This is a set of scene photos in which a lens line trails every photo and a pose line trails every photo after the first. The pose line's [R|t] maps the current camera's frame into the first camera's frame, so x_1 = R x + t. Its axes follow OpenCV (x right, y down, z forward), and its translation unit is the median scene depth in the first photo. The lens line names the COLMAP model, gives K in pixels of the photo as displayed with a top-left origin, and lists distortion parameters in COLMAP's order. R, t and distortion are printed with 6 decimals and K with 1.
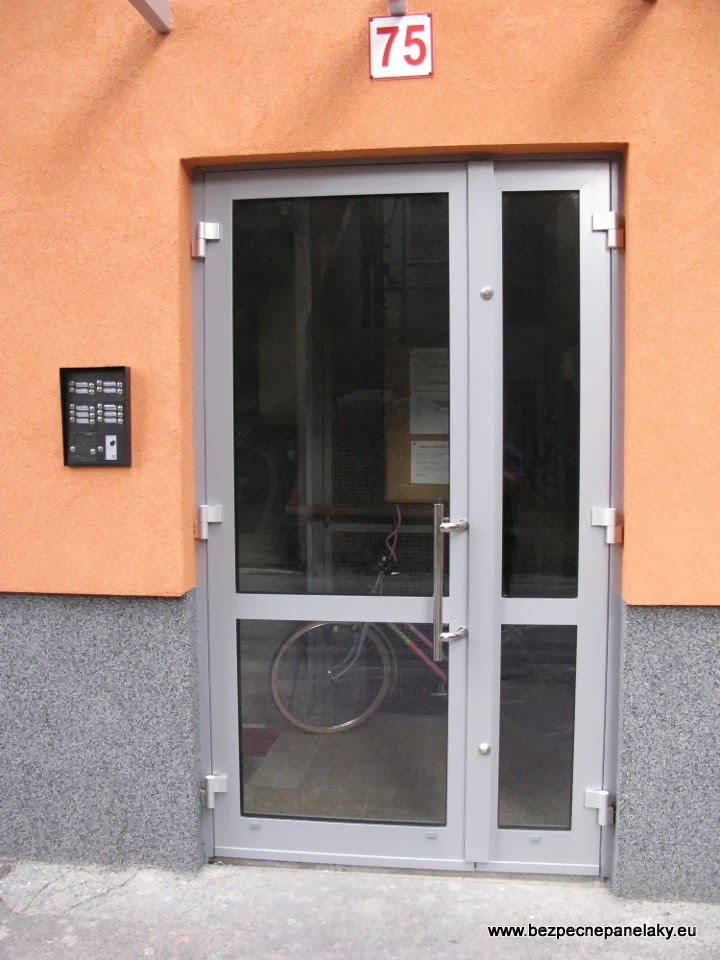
lens RADIAL K [[969.2, 0, 363.4], [0, 969.2, 485.3], [0, 0, 1]] dist [-0.195450, 0.235308]
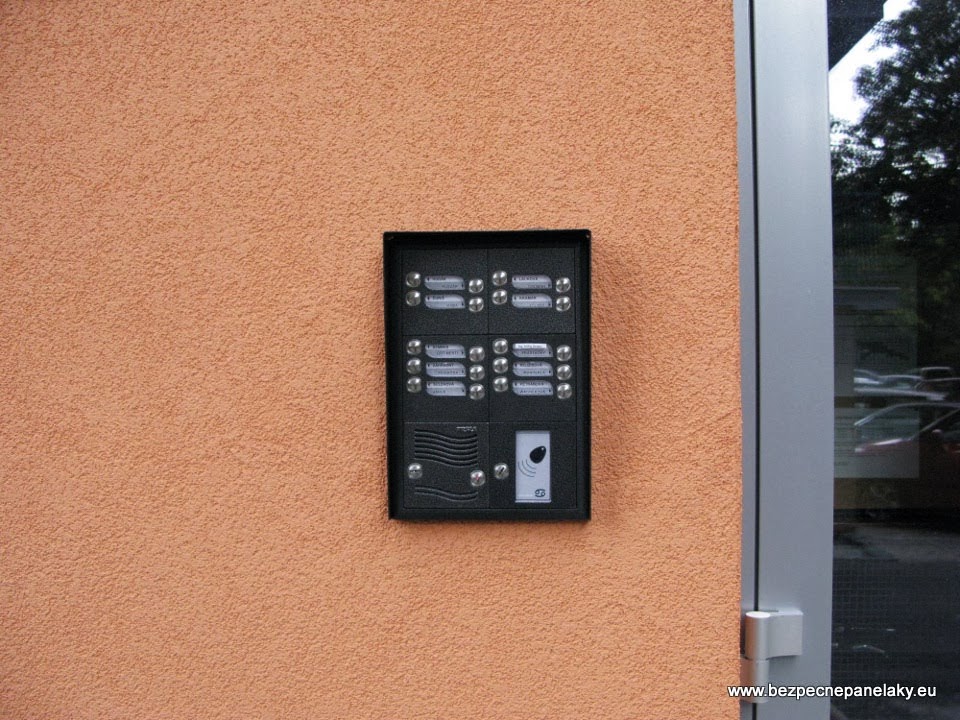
lens RADIAL K [[970.5, 0, 480.5], [0, 970.5, 344.4], [0, 0, 1]] dist [-0.139445, 0.009690]
pose [[0.997975, -0.000321, 0.063612, -0.305545], [0.005350, 0.996867, -0.078913, -0.056078], [-0.063387, 0.079094, 0.994850, 0.652805]]
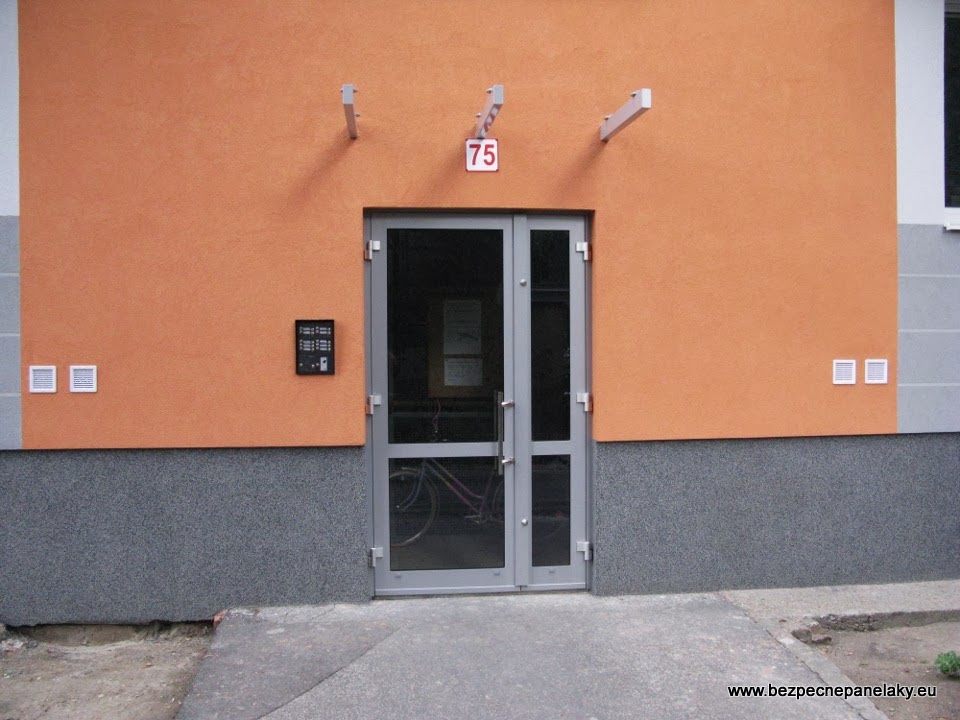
lens RADIAL K [[970.5, 0, 480.5], [0, 970.5, 344.4], [0, 0, 1]] dist [-0.139445, 0.009690]
pose [[0.971142, -0.002947, 0.238486, -0.412913], [0.016945, 0.998249, -0.056667, 0.032593], [-0.237901, 0.059073, 0.969491, -0.851499]]
